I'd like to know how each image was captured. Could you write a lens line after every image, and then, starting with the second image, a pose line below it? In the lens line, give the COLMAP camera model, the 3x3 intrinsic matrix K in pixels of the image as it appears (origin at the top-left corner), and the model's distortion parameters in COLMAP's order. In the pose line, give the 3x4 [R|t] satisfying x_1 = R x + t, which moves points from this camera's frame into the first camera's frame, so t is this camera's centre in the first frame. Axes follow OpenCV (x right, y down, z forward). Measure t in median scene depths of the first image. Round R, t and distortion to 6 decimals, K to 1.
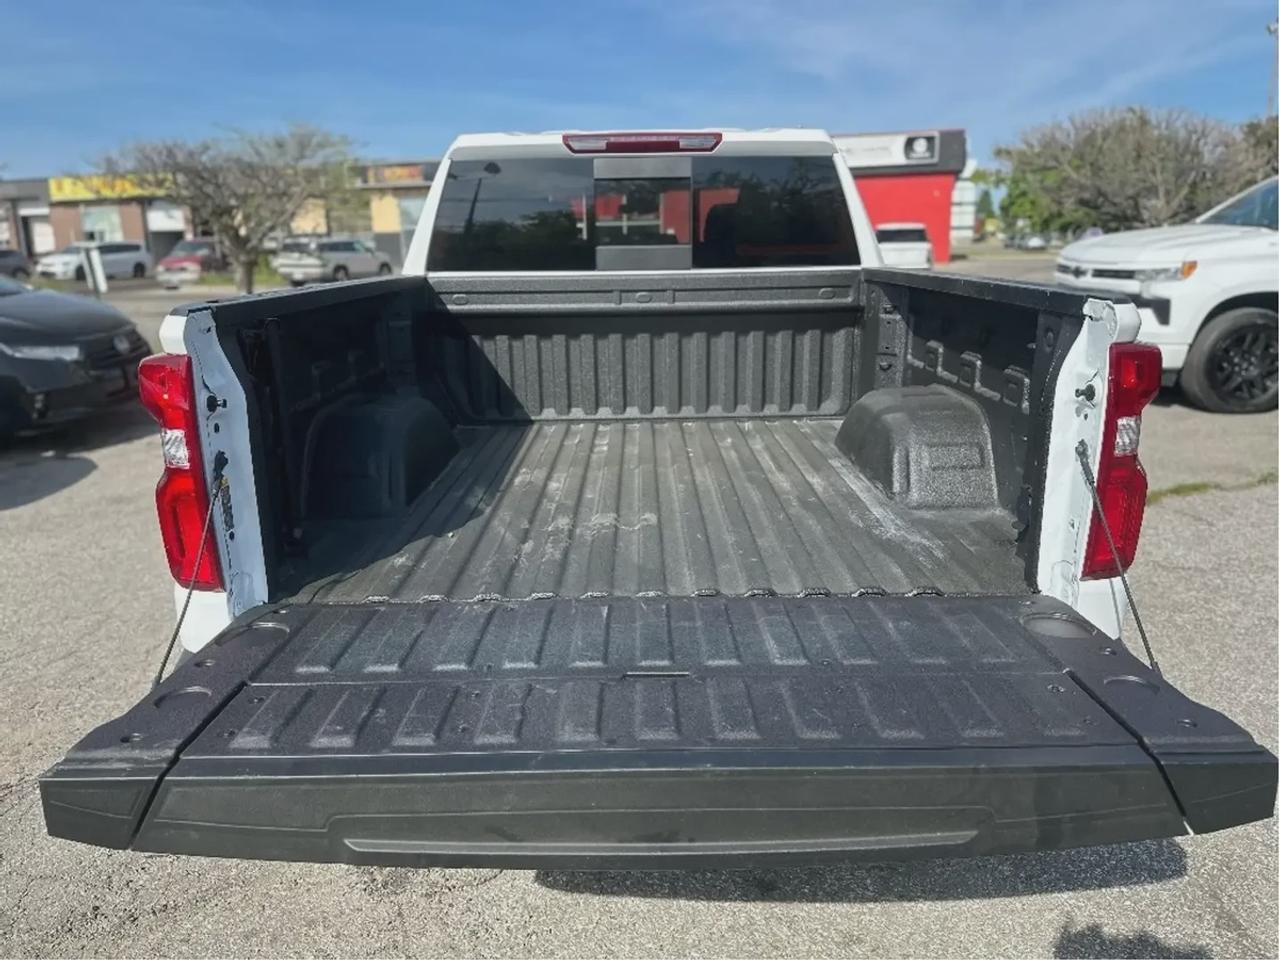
lens RADIAL K [[886.7, 0, 639.5], [0, 886.7, 480.0], [0, 0, 1]] dist [-0.003578, 0.003609]
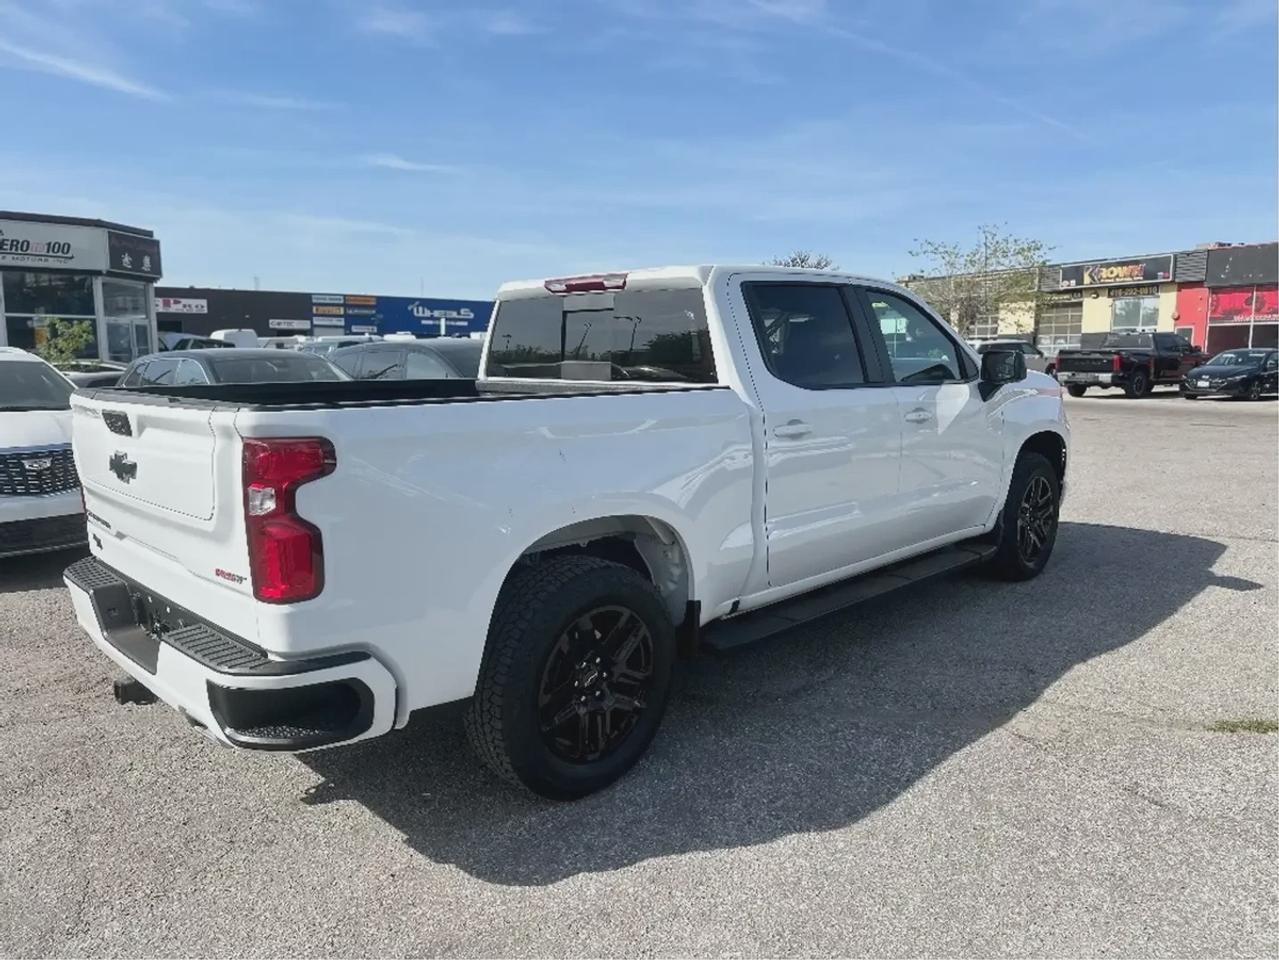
lens RADIAL K [[882.4, 0, 636.6], [0, 882.4, 489.0], [0, 0, 1]] dist [0.005245, -0.002797]
pose [[0.713735, 0.117064, -0.690564, 0.459066], [-0.183958, 0.982652, -0.023551, -0.035223], [0.675827, 0.143844, 0.722888, 0.083150]]
